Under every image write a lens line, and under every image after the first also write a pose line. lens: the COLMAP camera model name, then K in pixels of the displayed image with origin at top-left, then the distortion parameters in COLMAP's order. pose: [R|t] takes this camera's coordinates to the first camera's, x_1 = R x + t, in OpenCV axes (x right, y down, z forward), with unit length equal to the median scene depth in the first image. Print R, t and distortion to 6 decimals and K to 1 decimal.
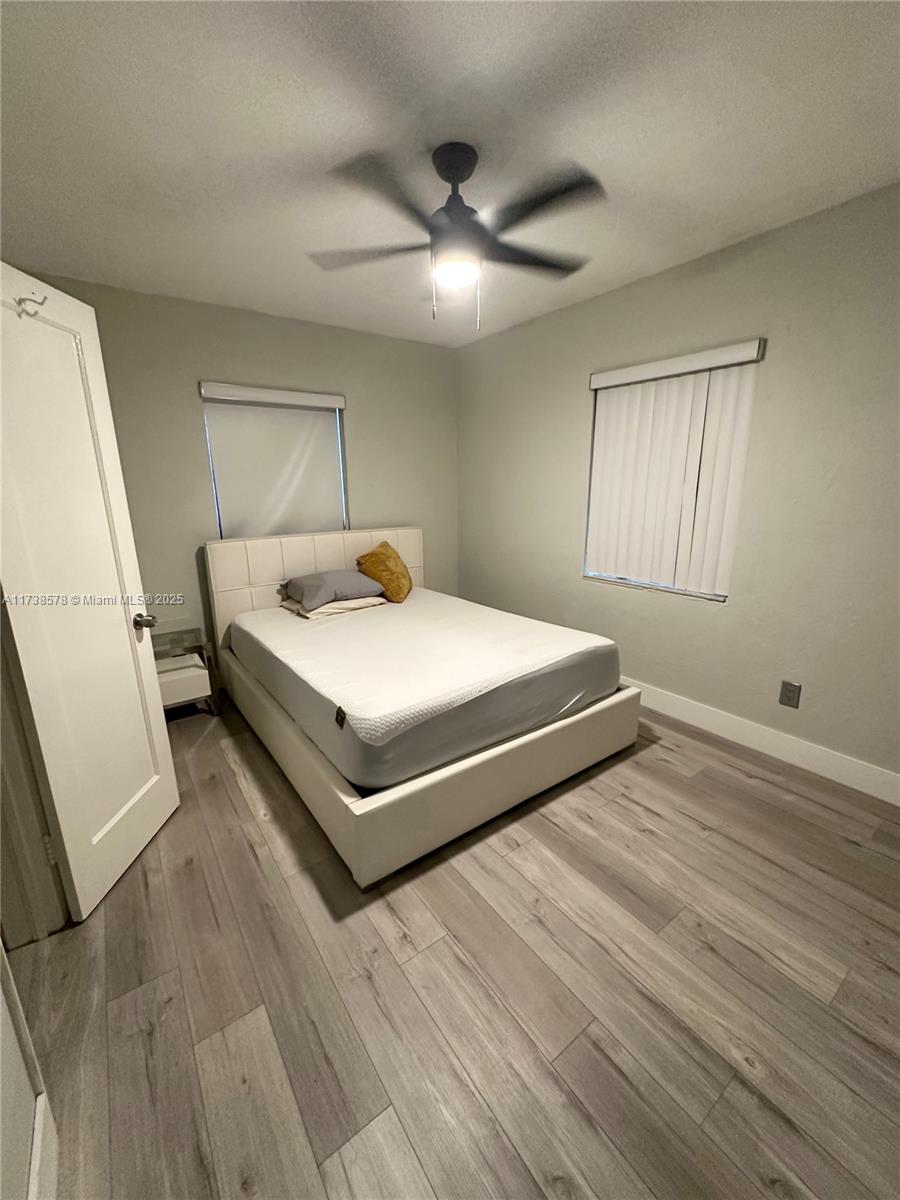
lens RADIAL K [[479.3, 0, 447.9], [0, 479.3, 598.6], [0, 0, 1]] dist [-0.006781, 0.001585]
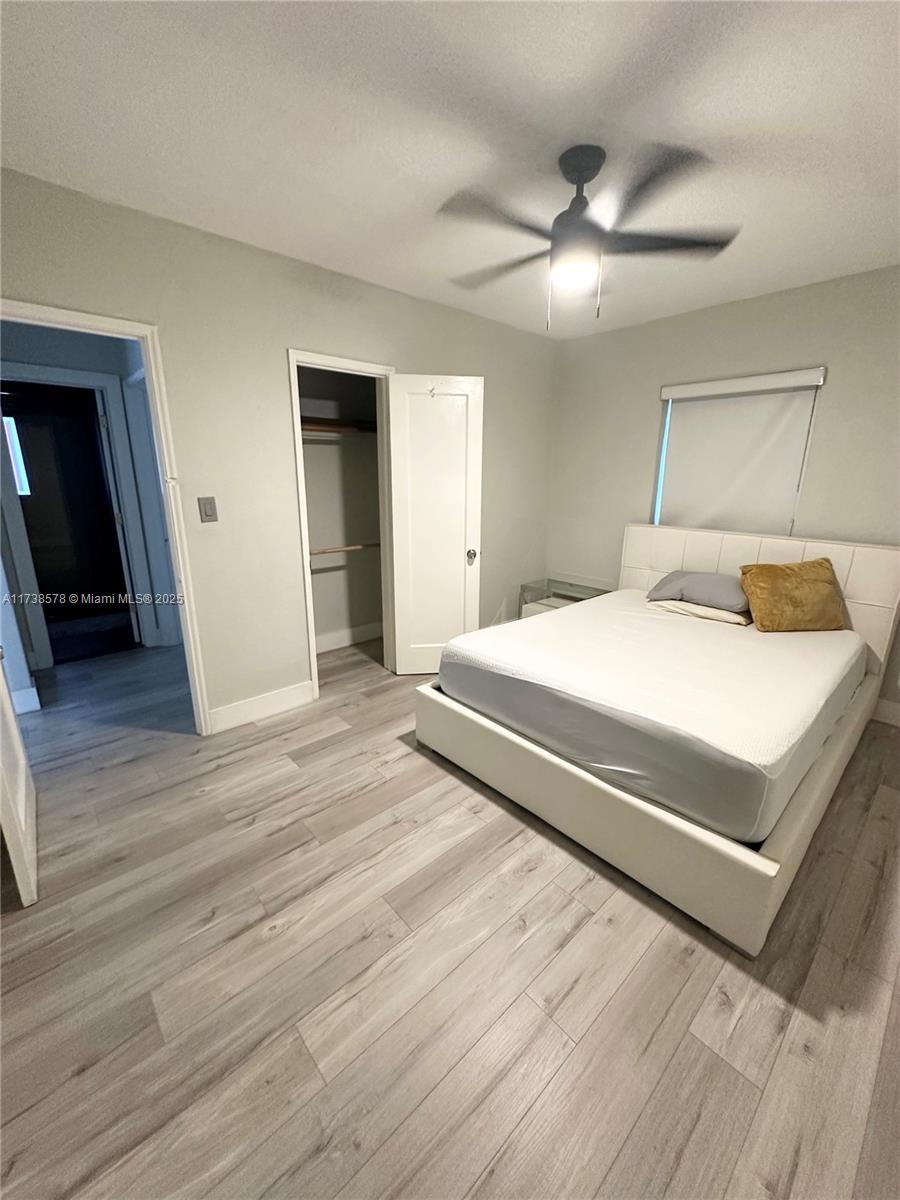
lens RADIAL K [[479.3, 0, 450.9], [0, 479.3, 599.5], [0, 0, 1]] dist [-0.006781, 0.001585]
pose [[0.113010, 0.269376, -0.956381, 1.098775], [-0.245086, 0.940363, 0.235904, -0.192993], [0.962892, 0.207736, 0.172290, 0.686584]]
